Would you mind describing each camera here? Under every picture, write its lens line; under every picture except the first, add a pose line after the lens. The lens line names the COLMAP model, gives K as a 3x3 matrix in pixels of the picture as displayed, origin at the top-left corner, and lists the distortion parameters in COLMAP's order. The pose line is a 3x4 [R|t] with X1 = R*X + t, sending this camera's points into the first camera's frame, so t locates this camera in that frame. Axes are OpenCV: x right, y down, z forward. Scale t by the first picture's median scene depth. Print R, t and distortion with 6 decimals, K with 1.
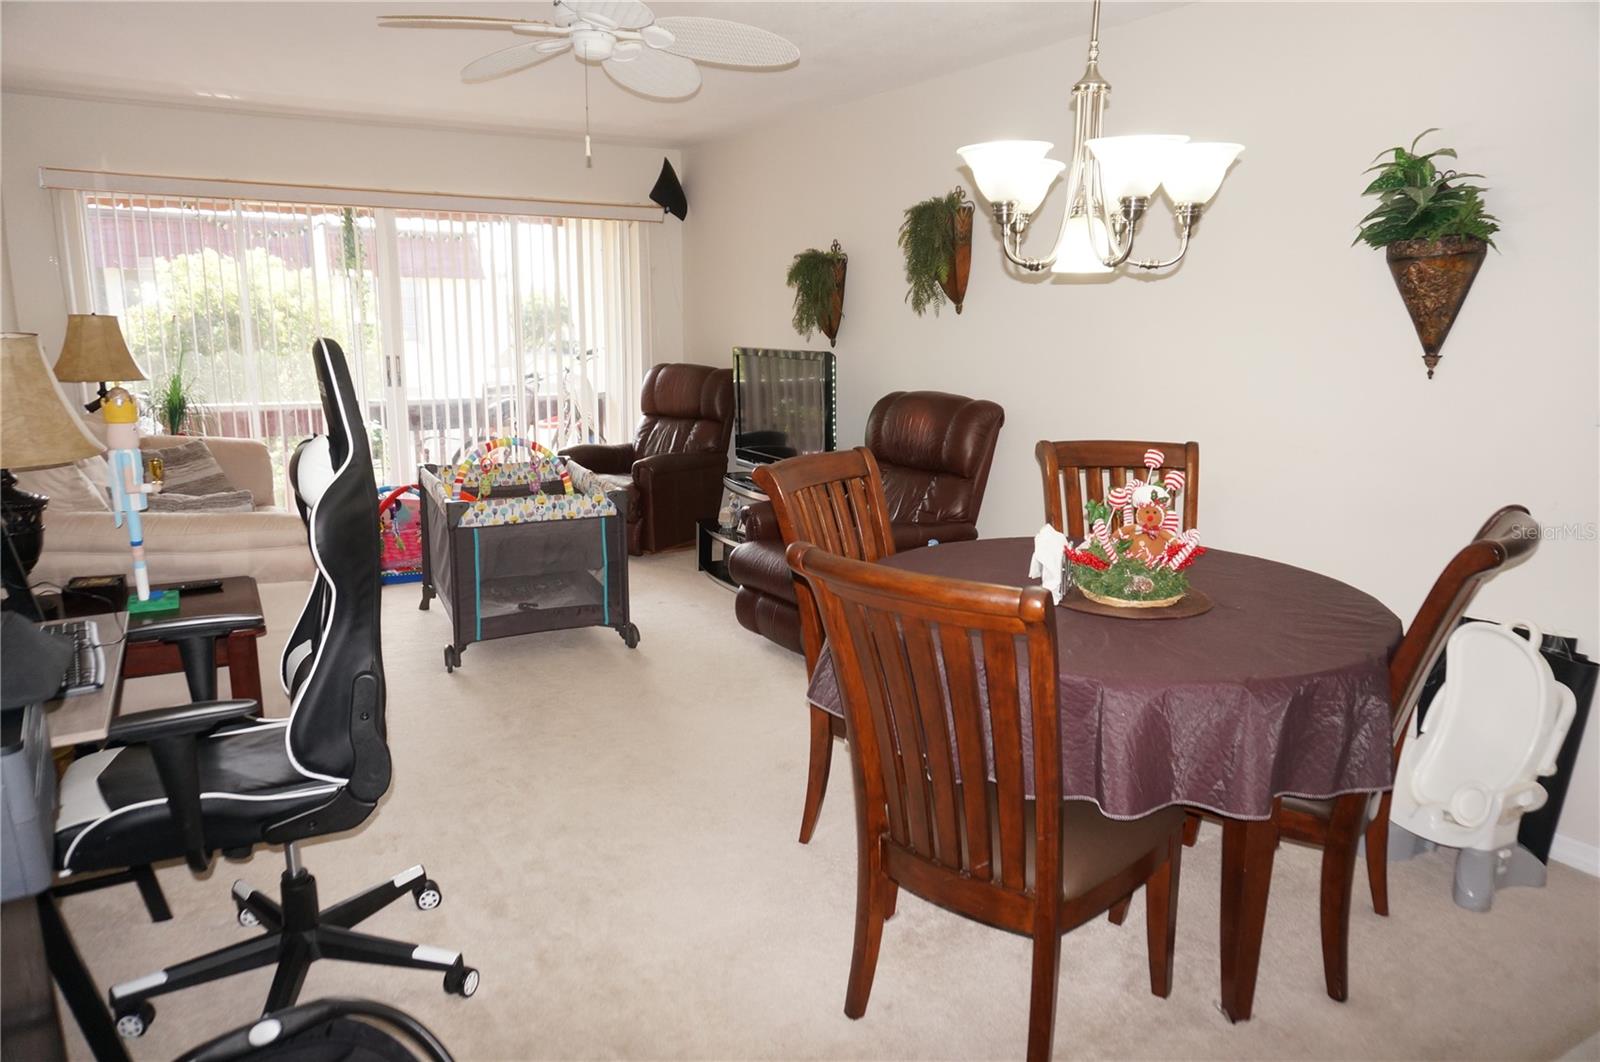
lens RADIAL K [[1064.1, 0, 798.7], [0, 1064.1, 521.3], [0, 0, 1]] dist [-0.050856, 0.034624]
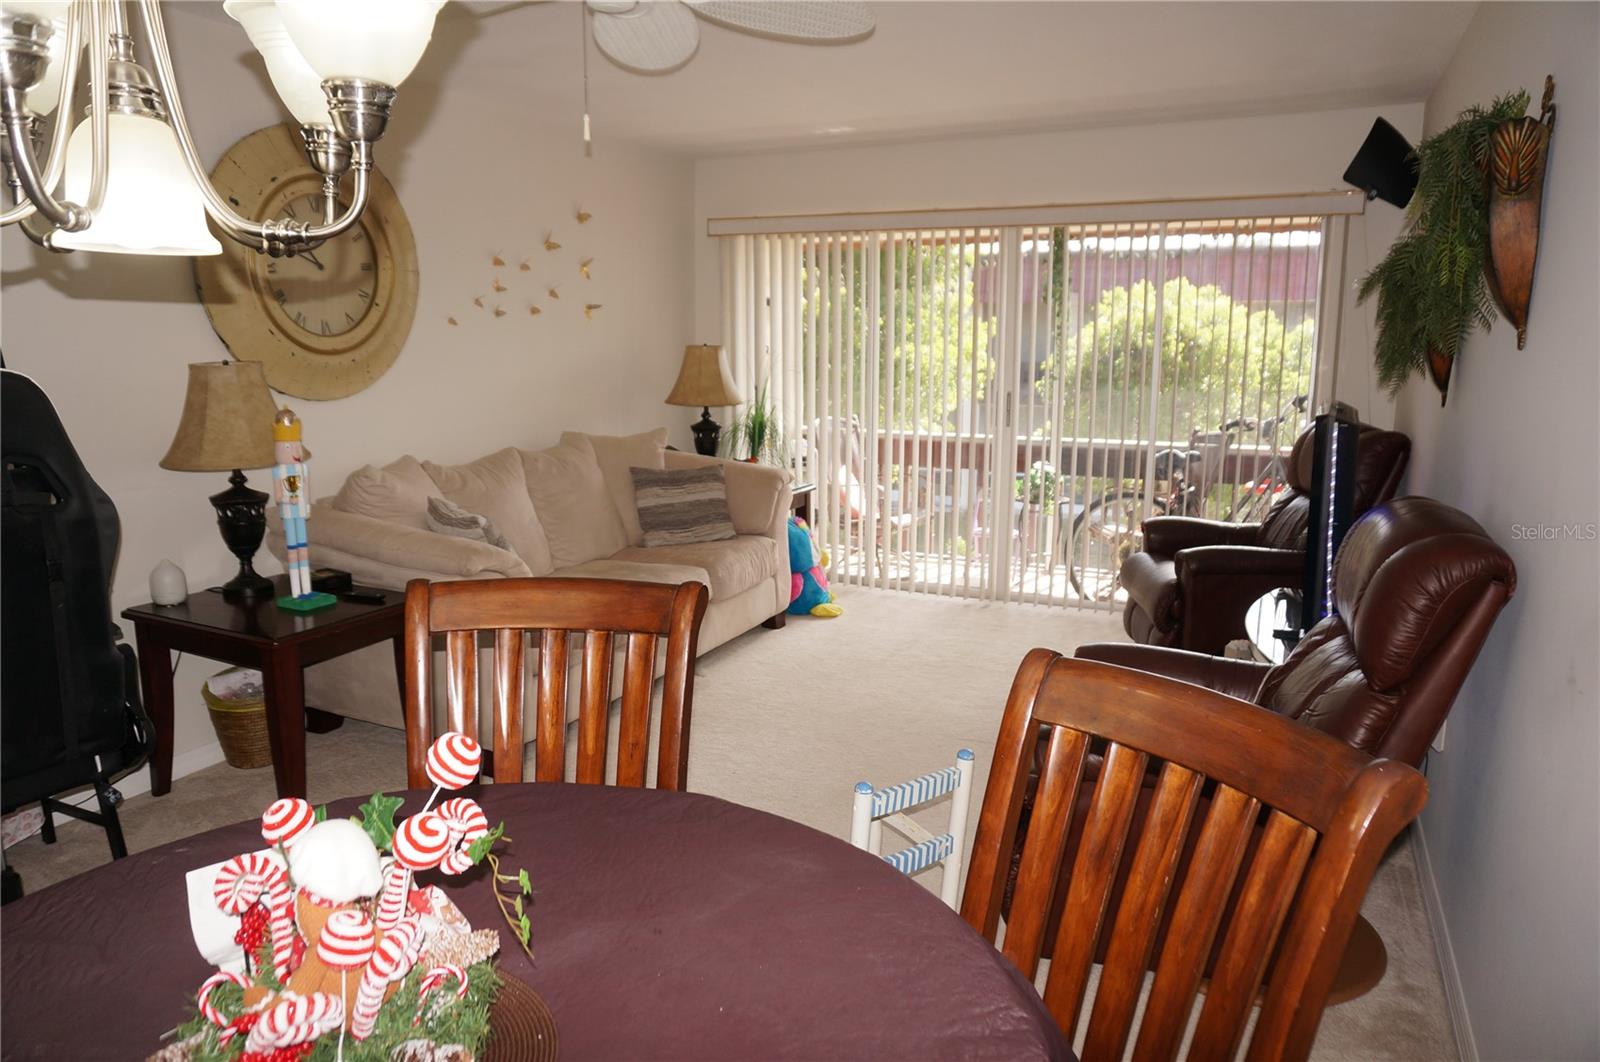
lens RADIAL K [[1064.1, 0, 793.8], [0, 1064.1, 527.6], [0, 0, 1]] dist [-0.050856, 0.034624]
pose [[0.544617, 0.140445, -0.826842, 0.323916], [-0.159105, 0.985278, 0.062559, -0.083719], [0.823455, 0.097484, 0.558944, 0.425570]]
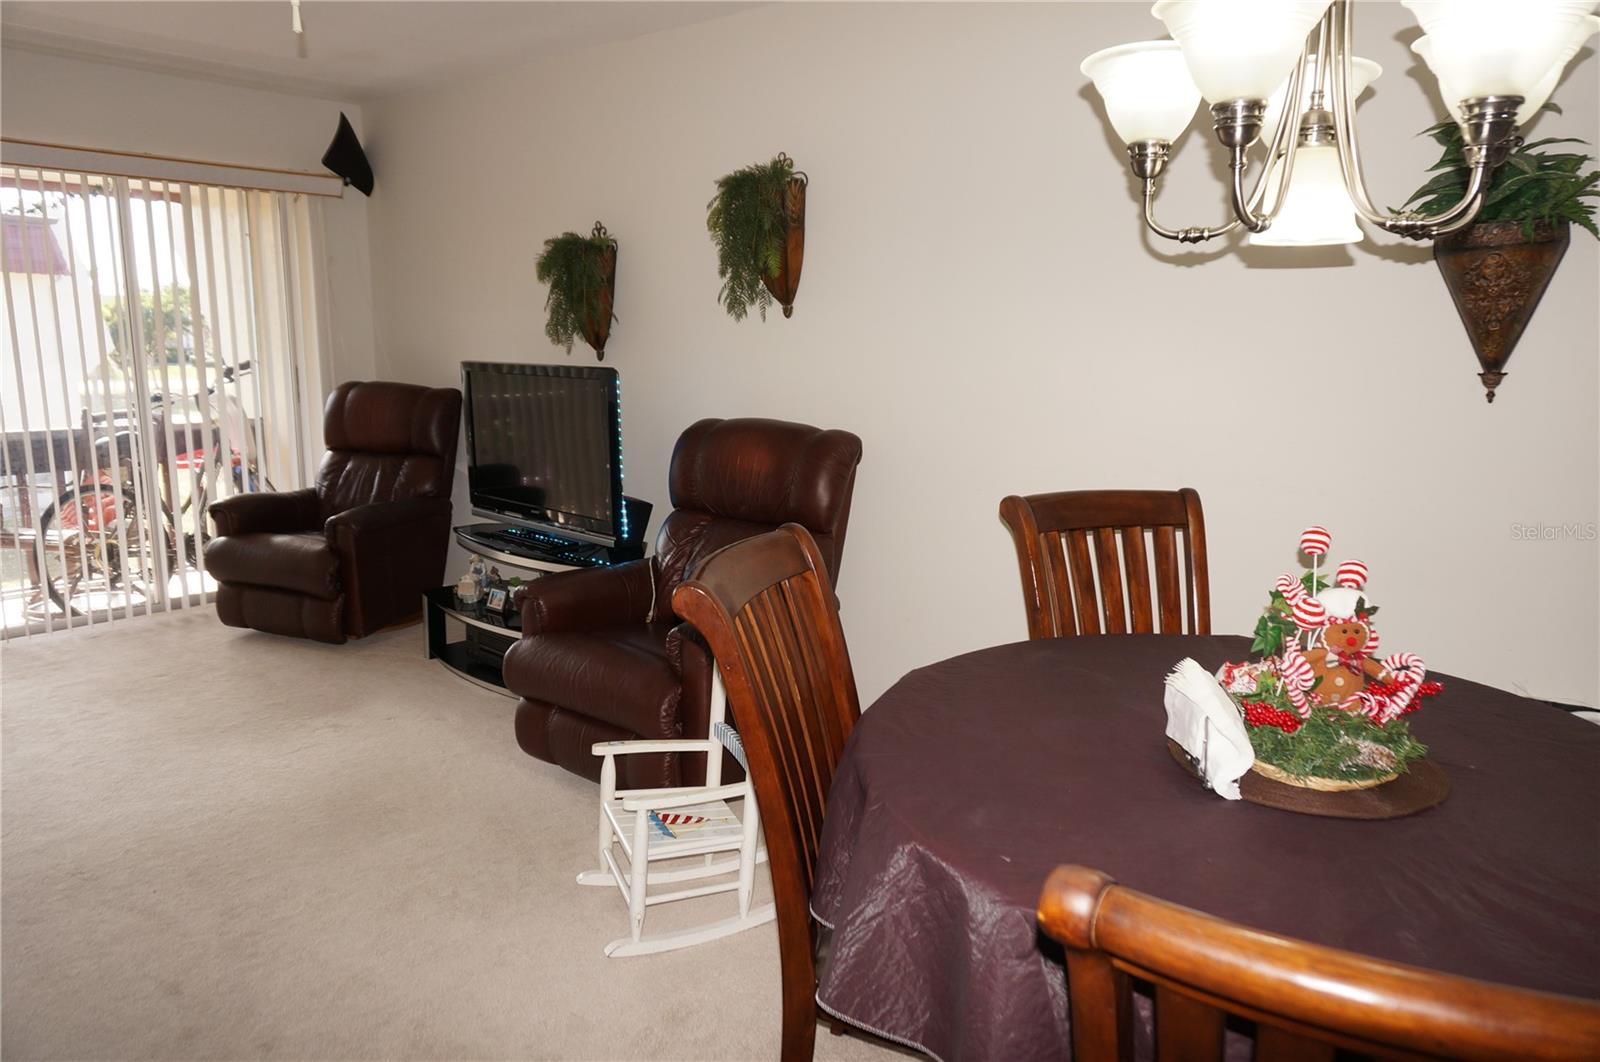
lens RADIAL K [[1064.1, 0, 793.9], [0, 1064.1, 528.8], [0, 0, 1]] dist [-0.050856, 0.034624]
pose [[0.951374, -0.052214, 0.303581, -0.077690], [0.052120, 0.998605, 0.008418, -0.041981], [-0.303598, 0.007814, 0.952768, 0.228970]]
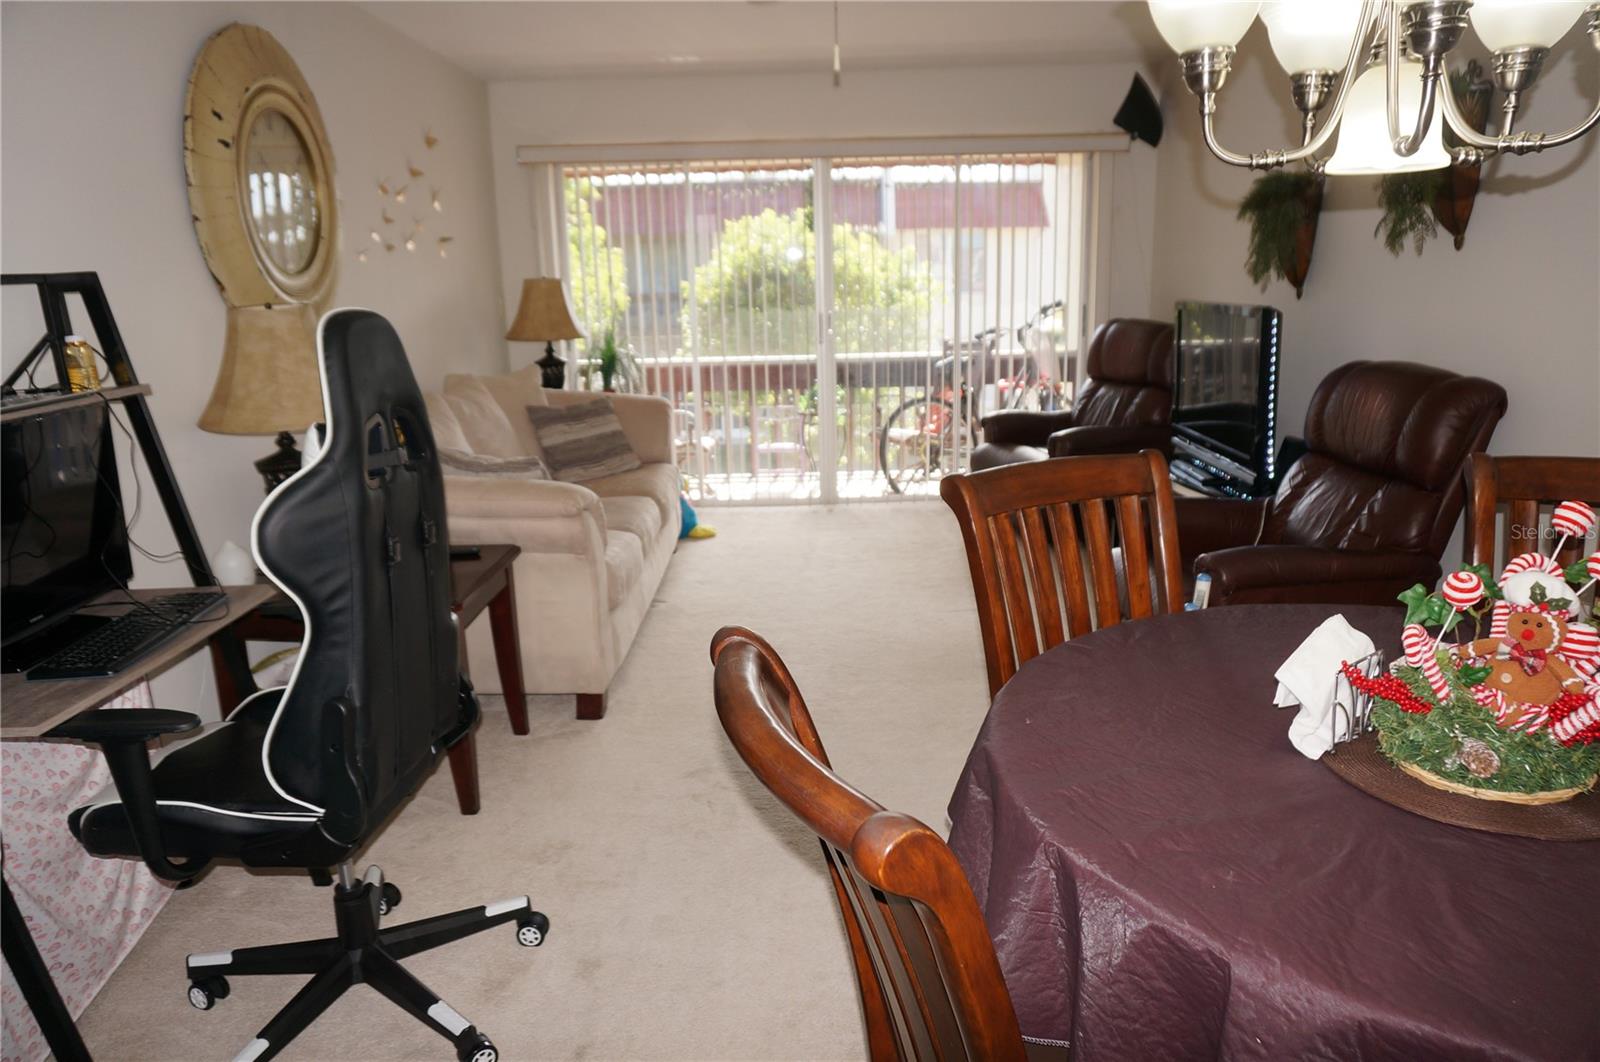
lens RADIAL K [[1064.1, 0, 796.0], [0, 1064.1, 524.5], [0, 0, 1]] dist [-0.050856, 0.034624]
pose [[0.855881, 0.091216, -0.509065, 0.127615], [-0.065612, 0.995521, 0.068068, -0.031292], [0.512994, -0.024857, 0.858032, 0.166897]]
